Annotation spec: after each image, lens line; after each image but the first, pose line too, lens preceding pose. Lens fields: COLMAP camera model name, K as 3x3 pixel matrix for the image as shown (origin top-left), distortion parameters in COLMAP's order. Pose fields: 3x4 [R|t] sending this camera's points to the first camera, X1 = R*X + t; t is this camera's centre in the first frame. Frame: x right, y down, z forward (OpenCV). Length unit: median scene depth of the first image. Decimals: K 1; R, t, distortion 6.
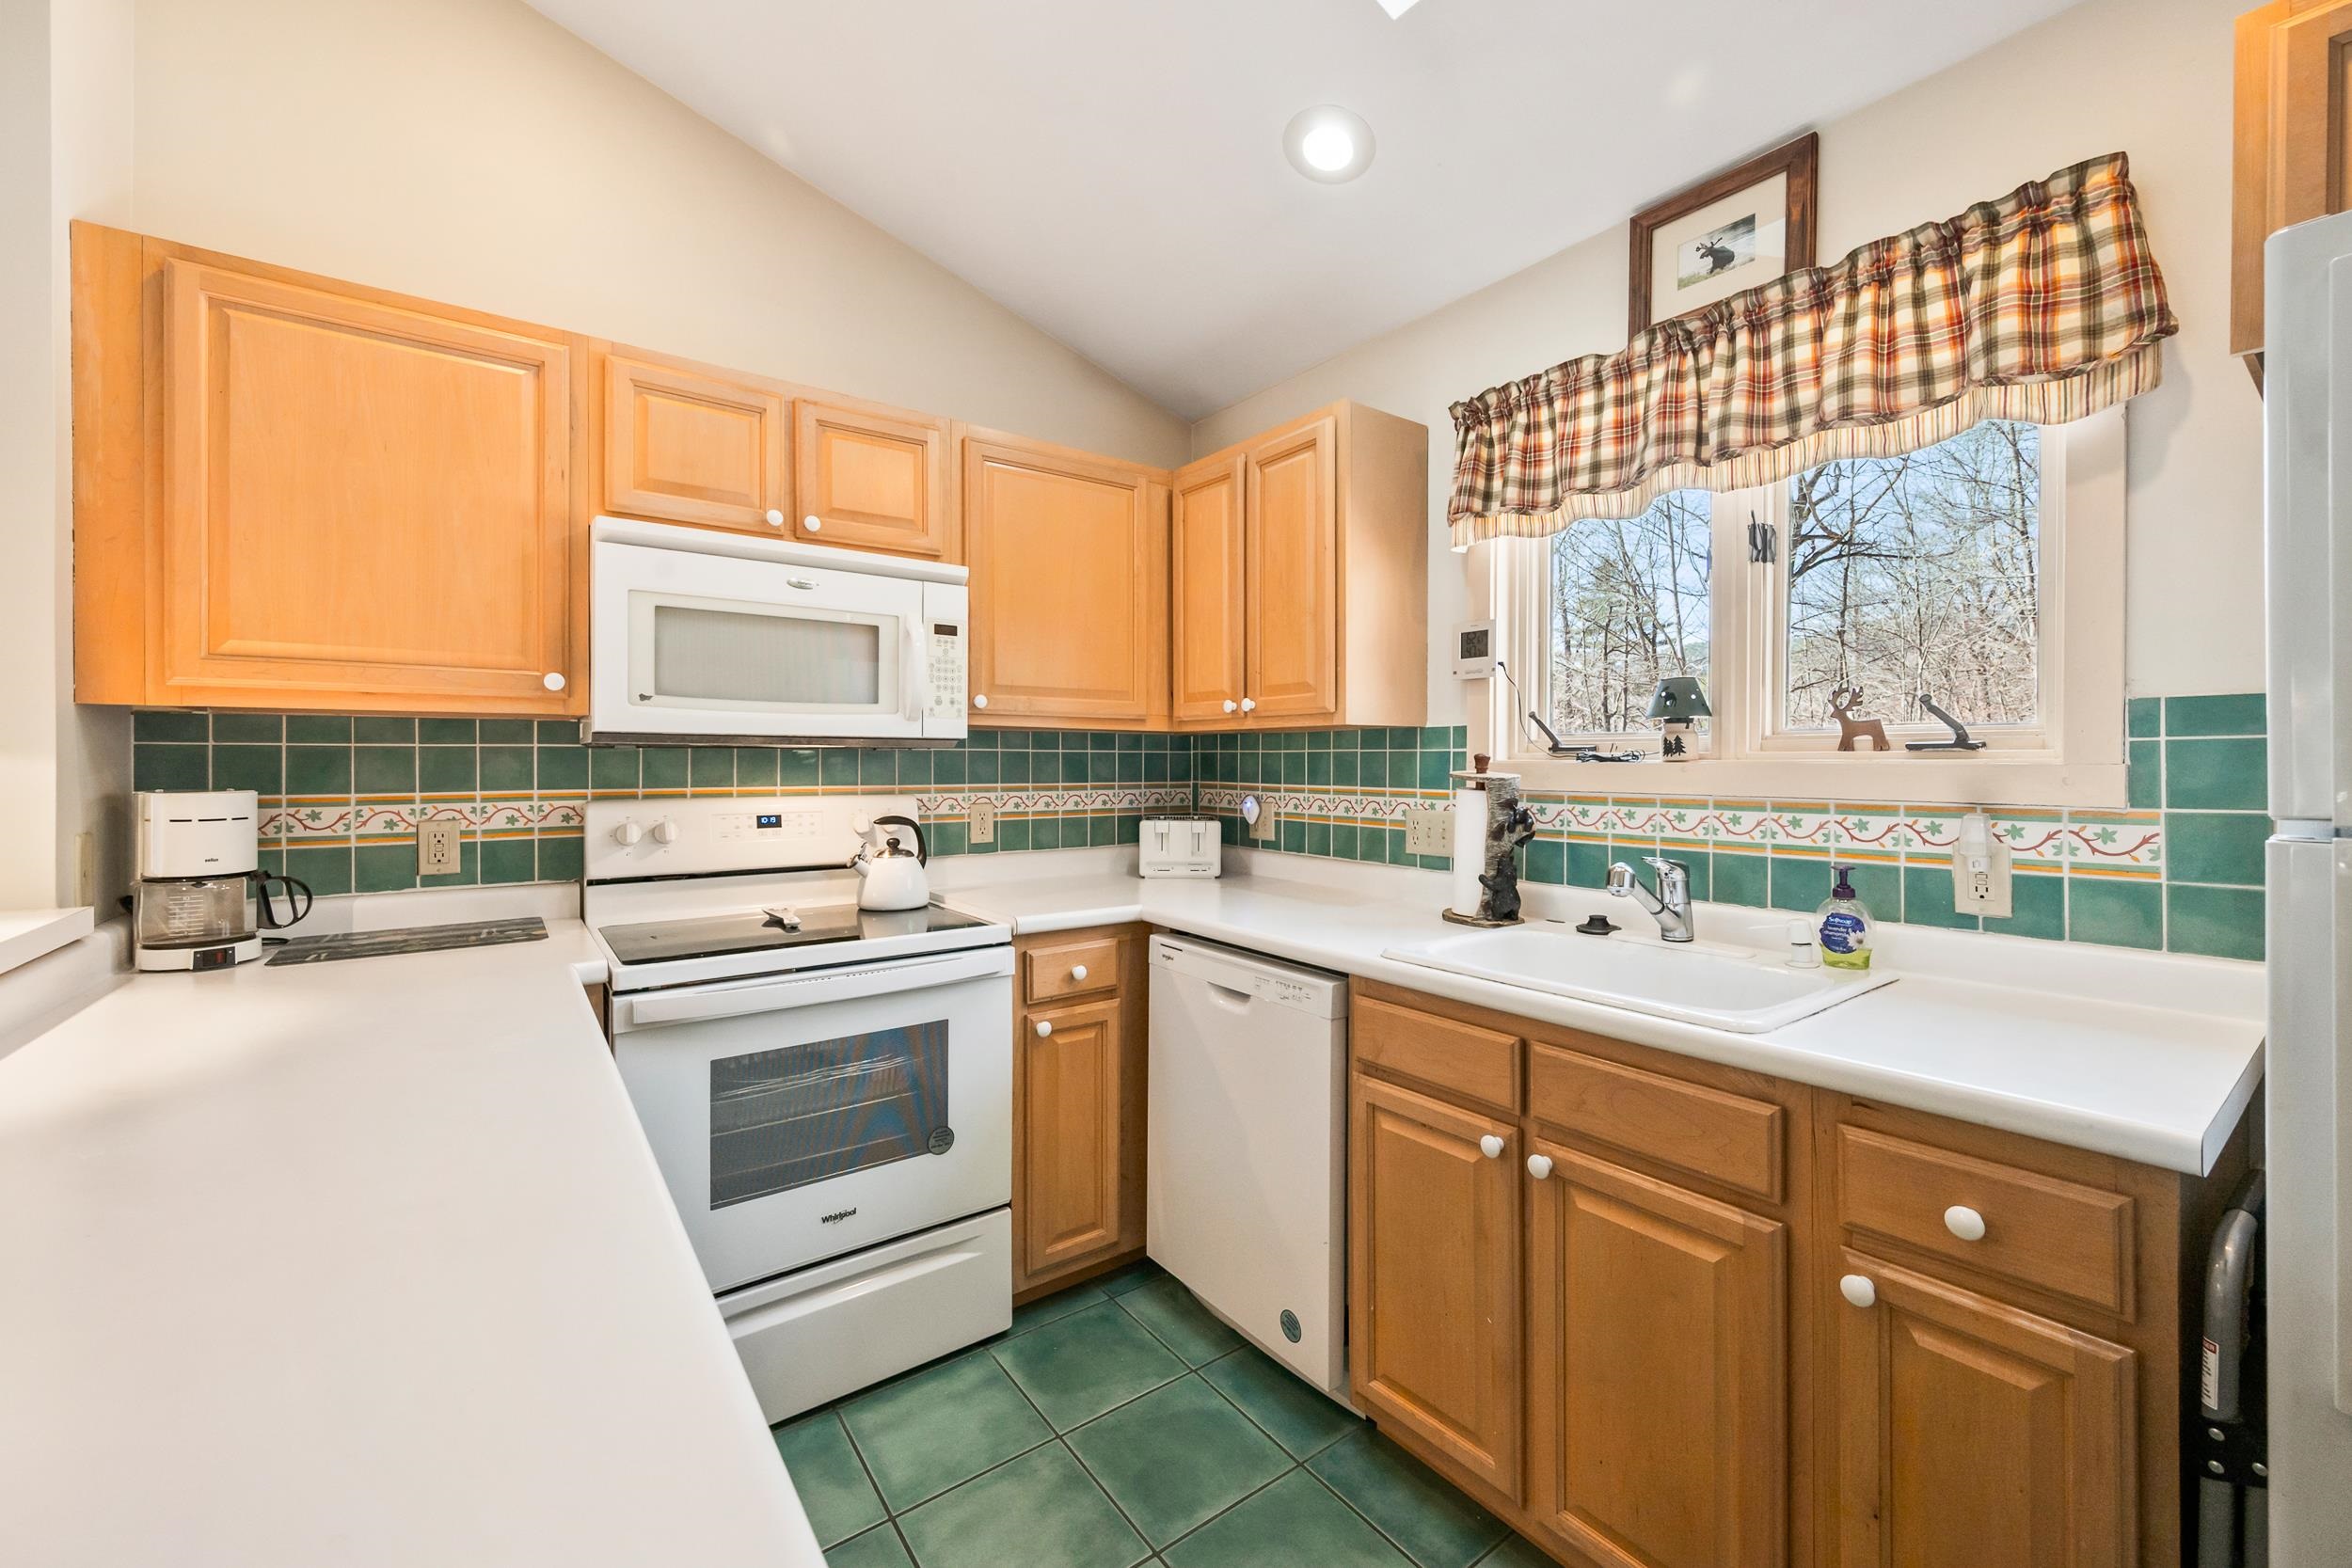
lens RADIAL K [[923.4, 0, 1178.3], [0, 923.4, 763.5], [0, 0, 1]] dist [-0.002597, 0.000291]
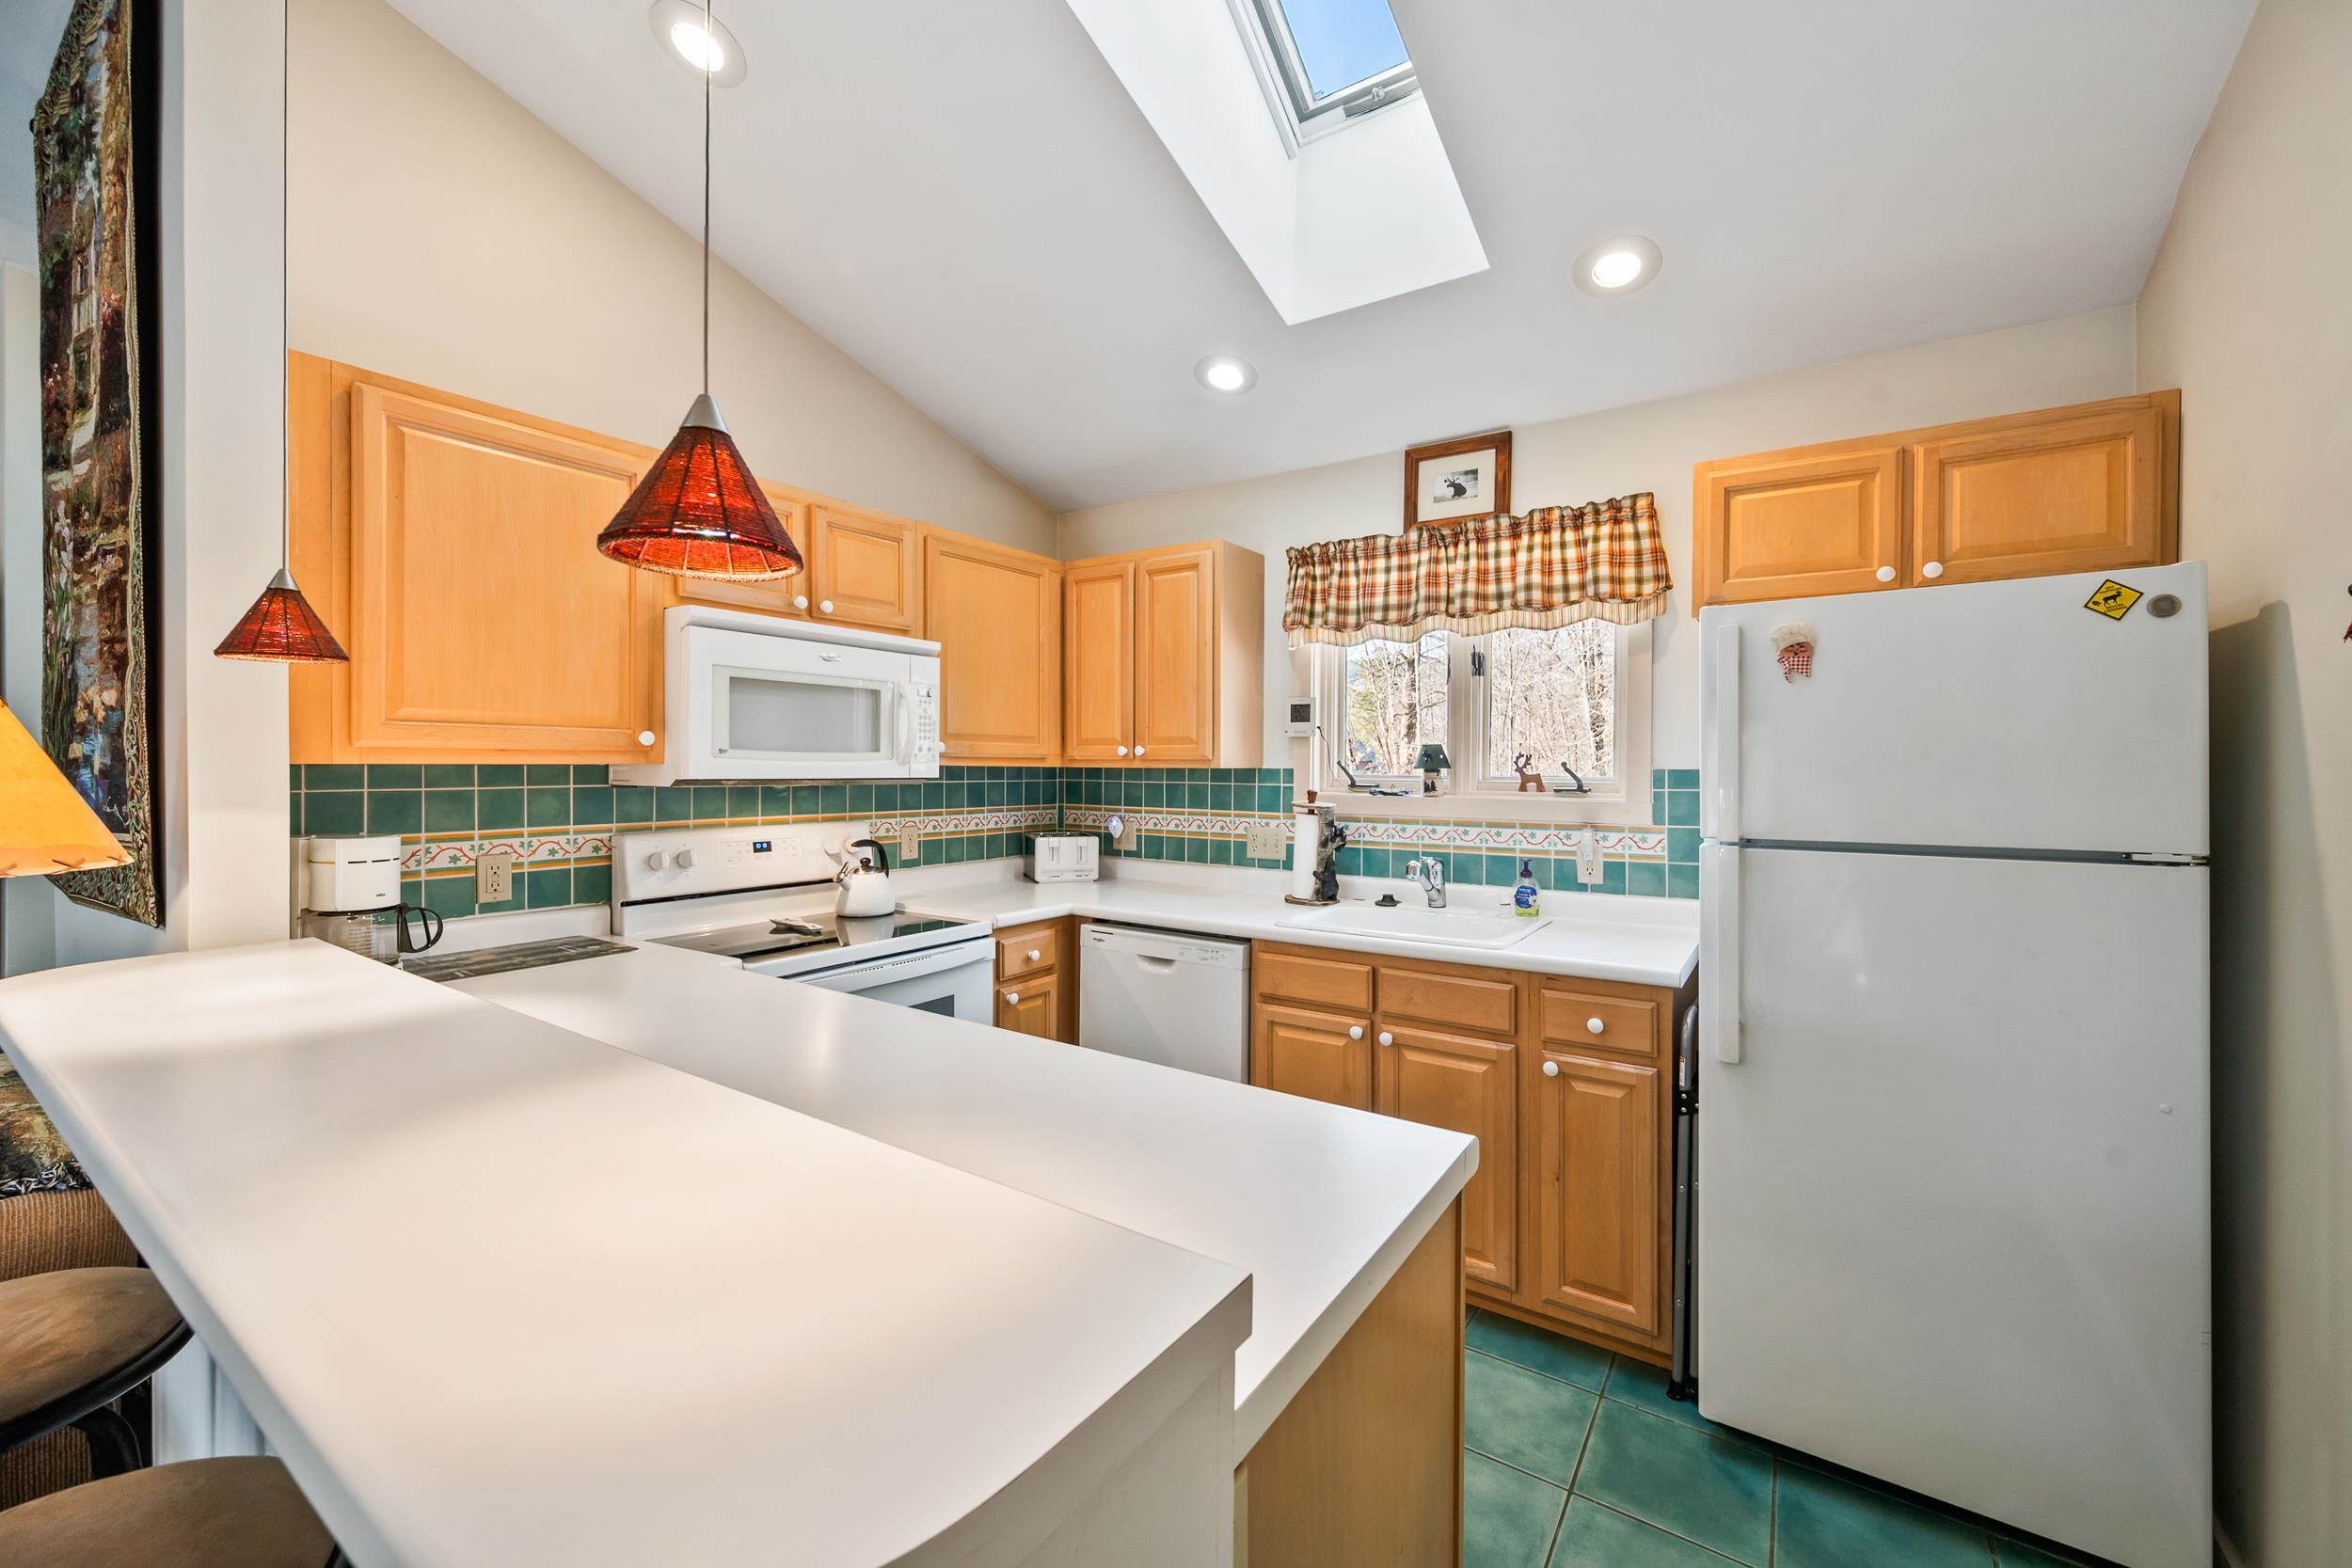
lens RADIAL K [[923.4, 0, 1179.0], [0, 923.4, 766.8], [0, 0, 1]] dist [-0.002597, 0.000291]
pose [[0.944023, 0.003283, 0.329864, -0.441364], [-0.003360, 0.999994, -0.000338, -0.056353], [-0.329863, -0.000789, 0.944028, -0.404915]]
